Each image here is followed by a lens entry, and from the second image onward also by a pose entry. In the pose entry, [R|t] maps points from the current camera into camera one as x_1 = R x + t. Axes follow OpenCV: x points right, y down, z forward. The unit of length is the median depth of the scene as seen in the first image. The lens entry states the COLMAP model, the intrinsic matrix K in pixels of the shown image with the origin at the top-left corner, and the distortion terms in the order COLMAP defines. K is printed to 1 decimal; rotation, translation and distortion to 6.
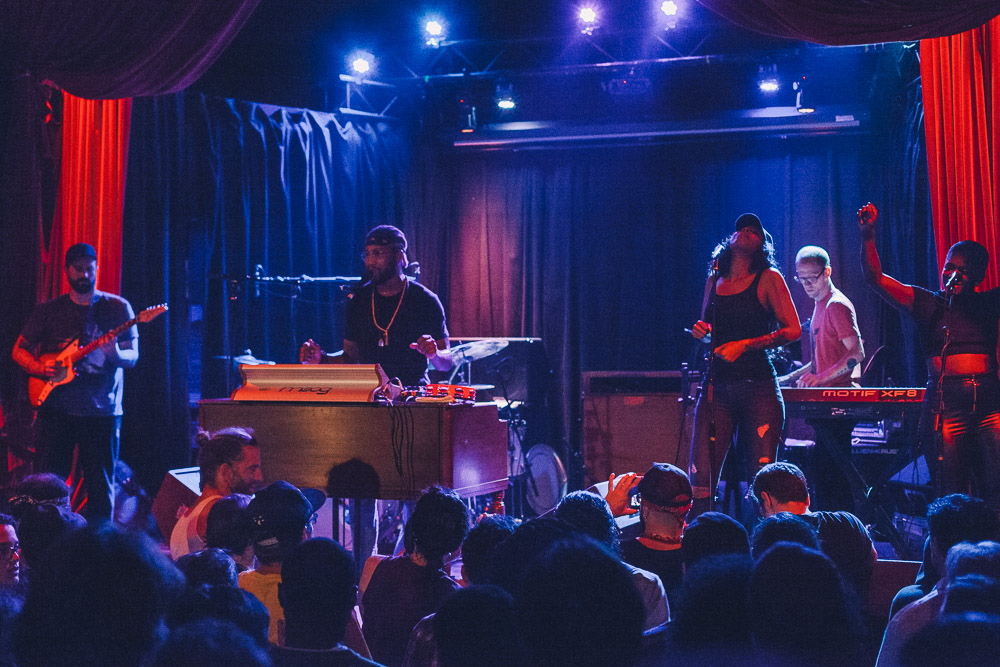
lens RADIAL K [[1449.6, 0, 497.5], [0, 1449.6, 365.6], [0, 0, 1]] dist [-0.066753, -0.002912]
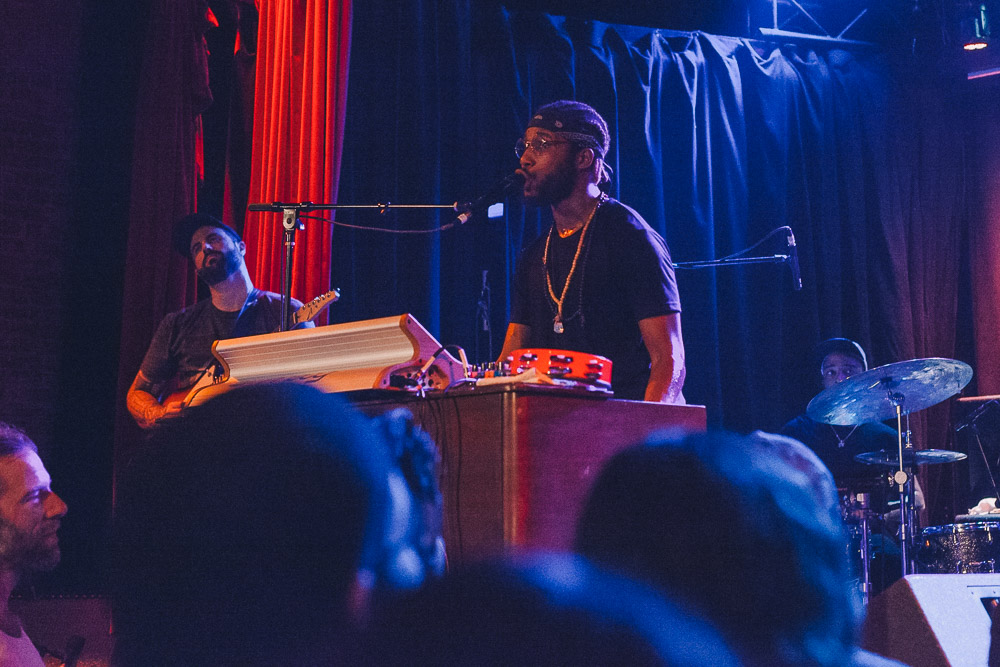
lens RADIAL K [[1849.8, 0, 502.4], [0, 1849.8, 227.6], [0, 0, 1]] dist [-0.107437, -0.028566]
pose [[0.899978, -0.073238, -0.429740, 0.127900], [-0.005289, 0.983880, -0.178754, 0.048505], [0.435904, 0.163148, 0.885082, 0.276635]]
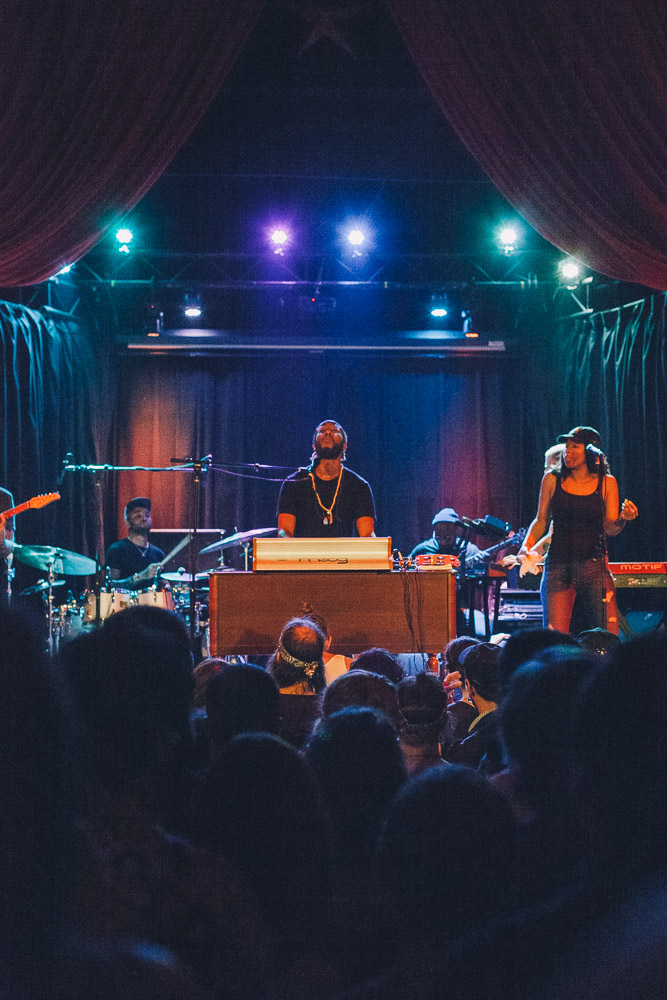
lens RADIAL K [[1449.6, 0, 310.4], [0, 1449.6, 529.3], [0, 0, 1]] dist [-0.066753, -0.002912]
pose [[0.915526, 0.006871, 0.402201, -0.359137], [0.007788, 0.999364, -0.034802, 0.019379], [-0.402184, 0.034994, 0.914890, -0.014901]]
